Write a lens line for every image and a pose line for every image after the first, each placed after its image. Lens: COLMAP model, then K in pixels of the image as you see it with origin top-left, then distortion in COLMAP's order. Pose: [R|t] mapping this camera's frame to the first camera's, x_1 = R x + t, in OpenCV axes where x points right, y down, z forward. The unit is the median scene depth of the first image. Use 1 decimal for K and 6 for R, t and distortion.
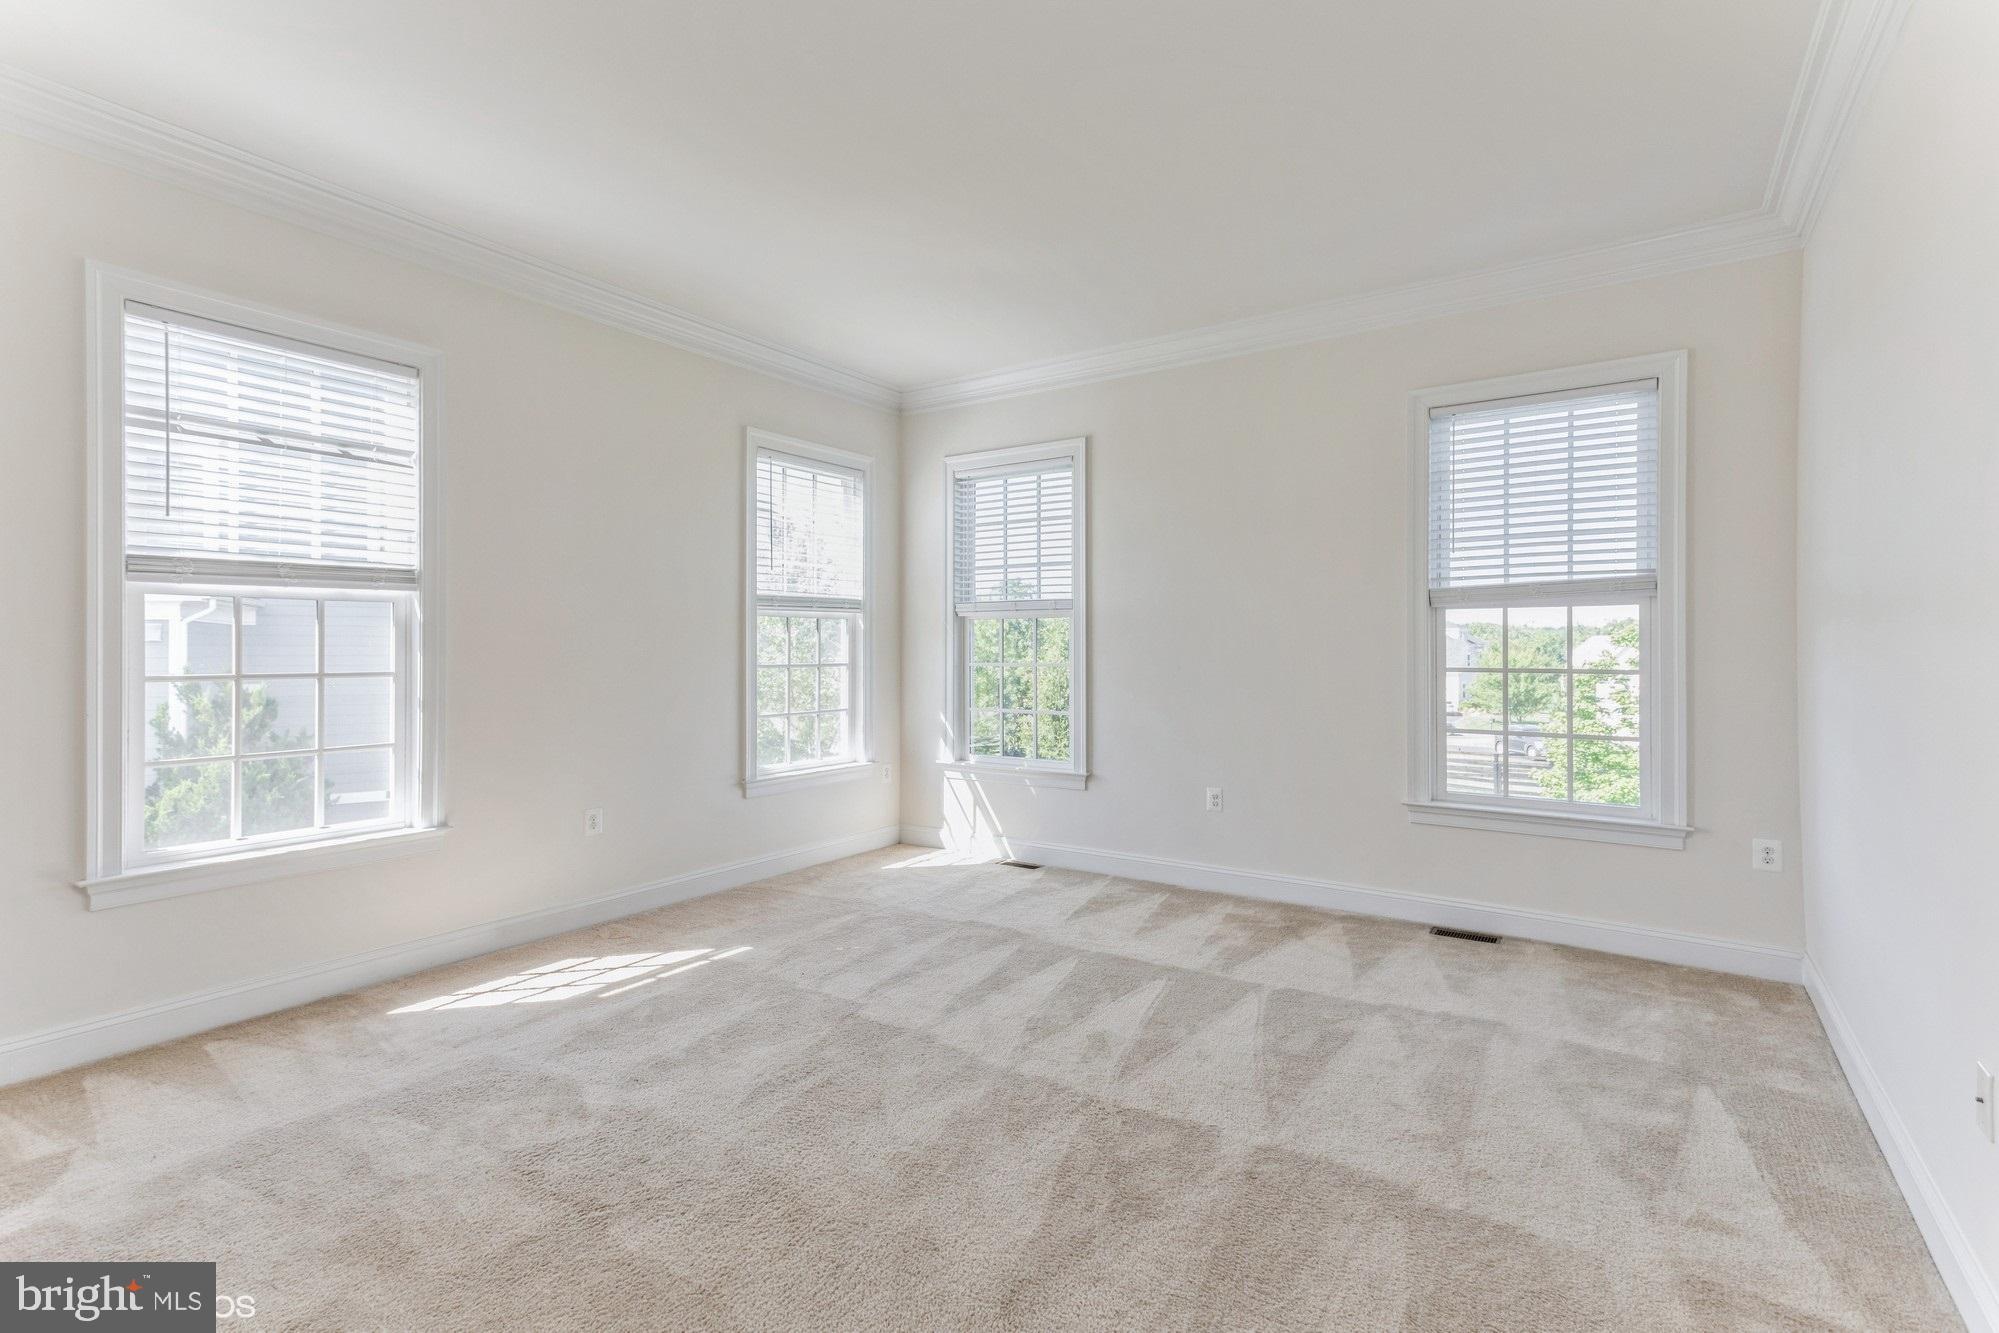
lens RADIAL K [[944.9, 0, 996.5], [0, 944.9, 659.6], [0, 0, 1]] dist [0.039262, 0.000772]
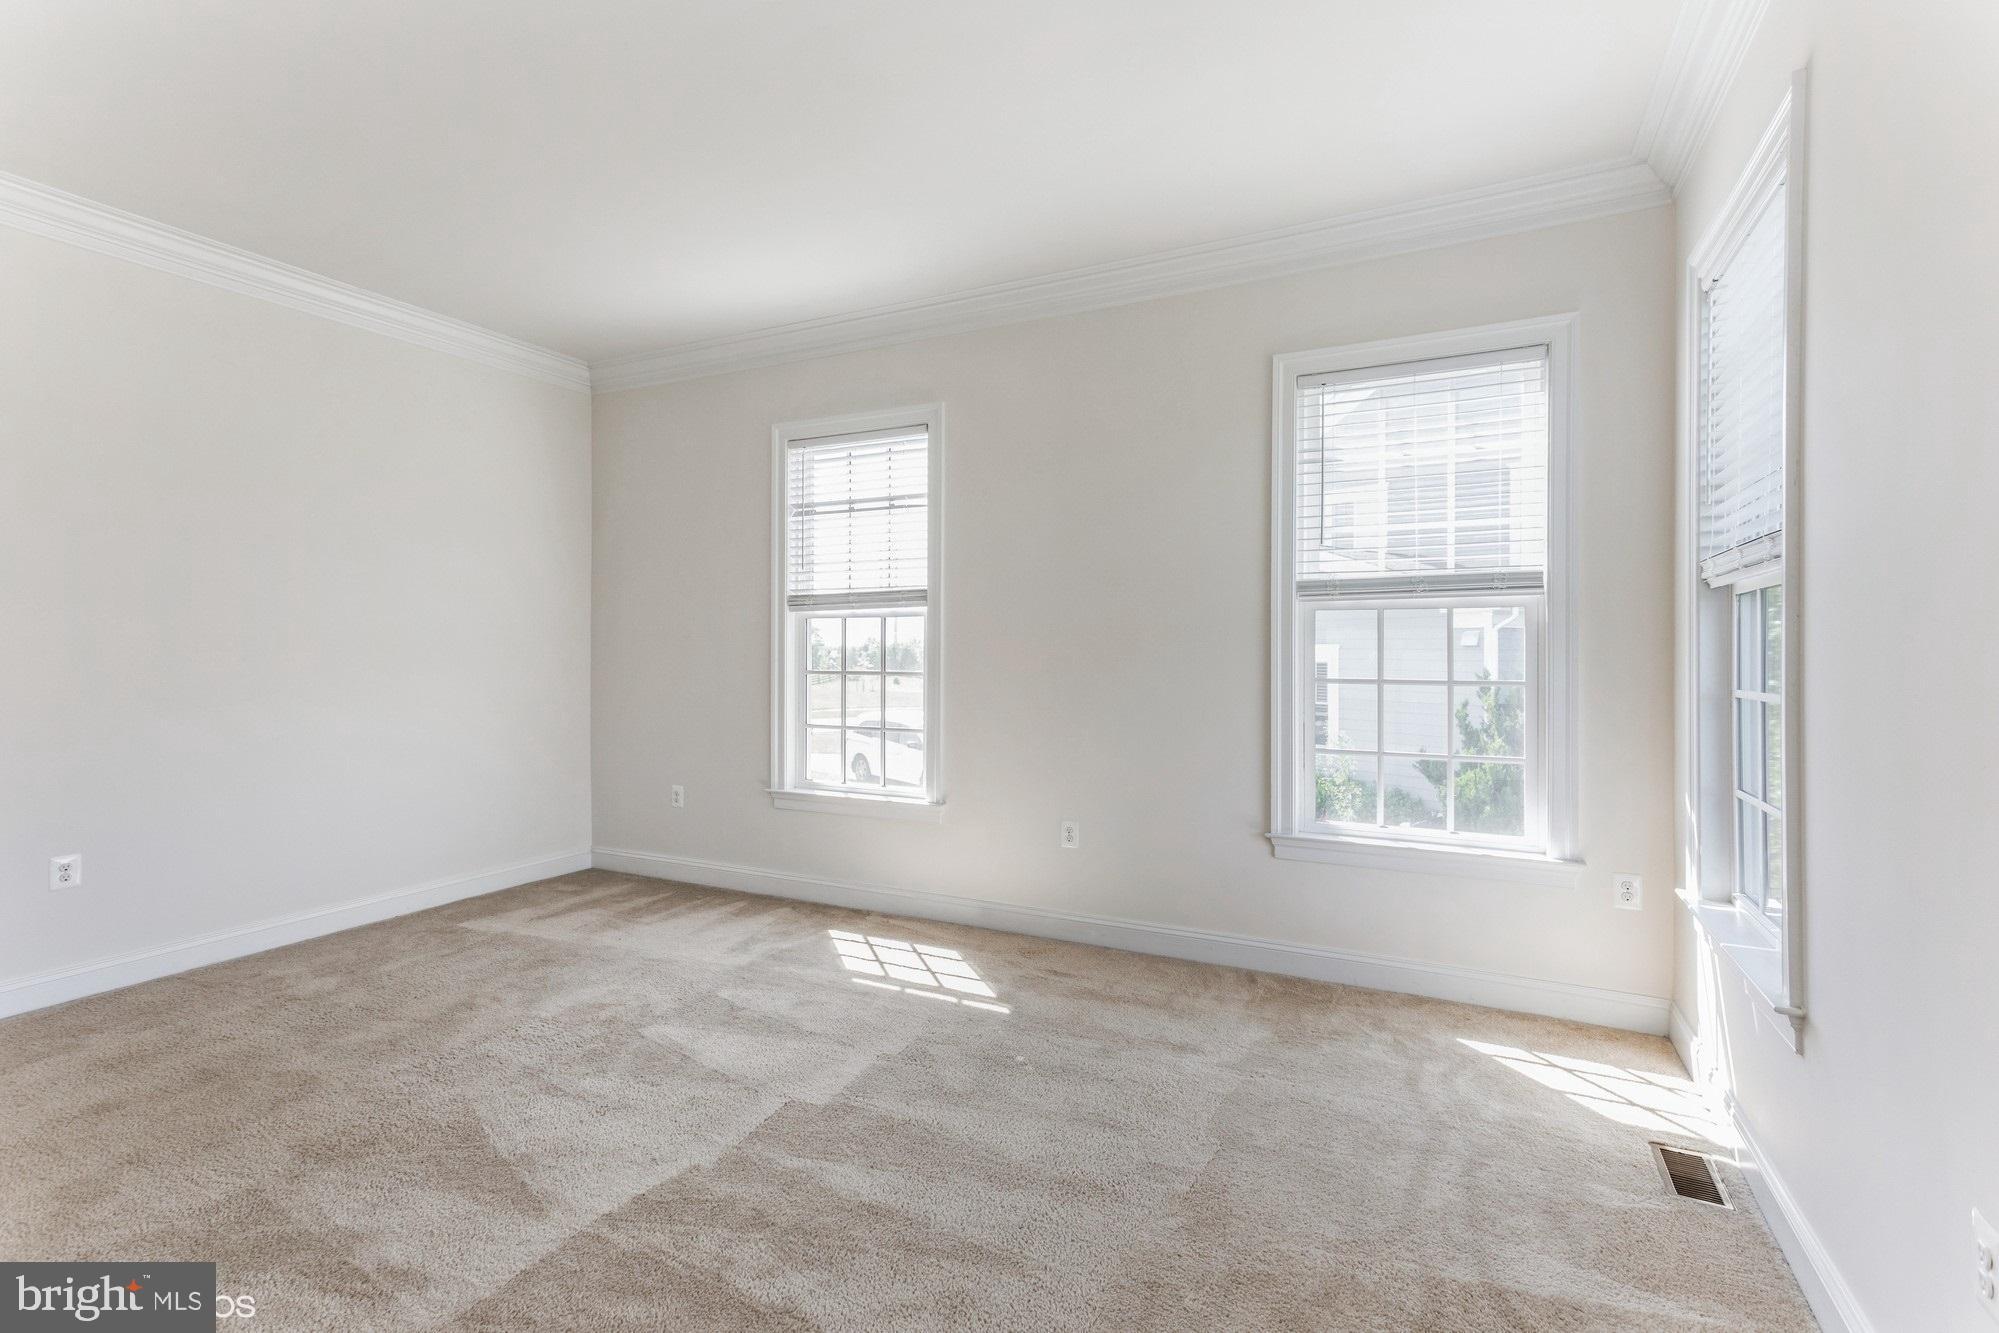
lens RADIAL K [[944.9, 0, 951.3], [0, 944.9, 646.1], [0, 0, 1]] dist [0.039262, 0.000772]
pose [[0.117301, -0.005755, -0.993080, 0.580106], [-0.018324, 0.999800, -0.007959, -0.011226], [0.992927, 0.019131, 0.117172, 0.867782]]
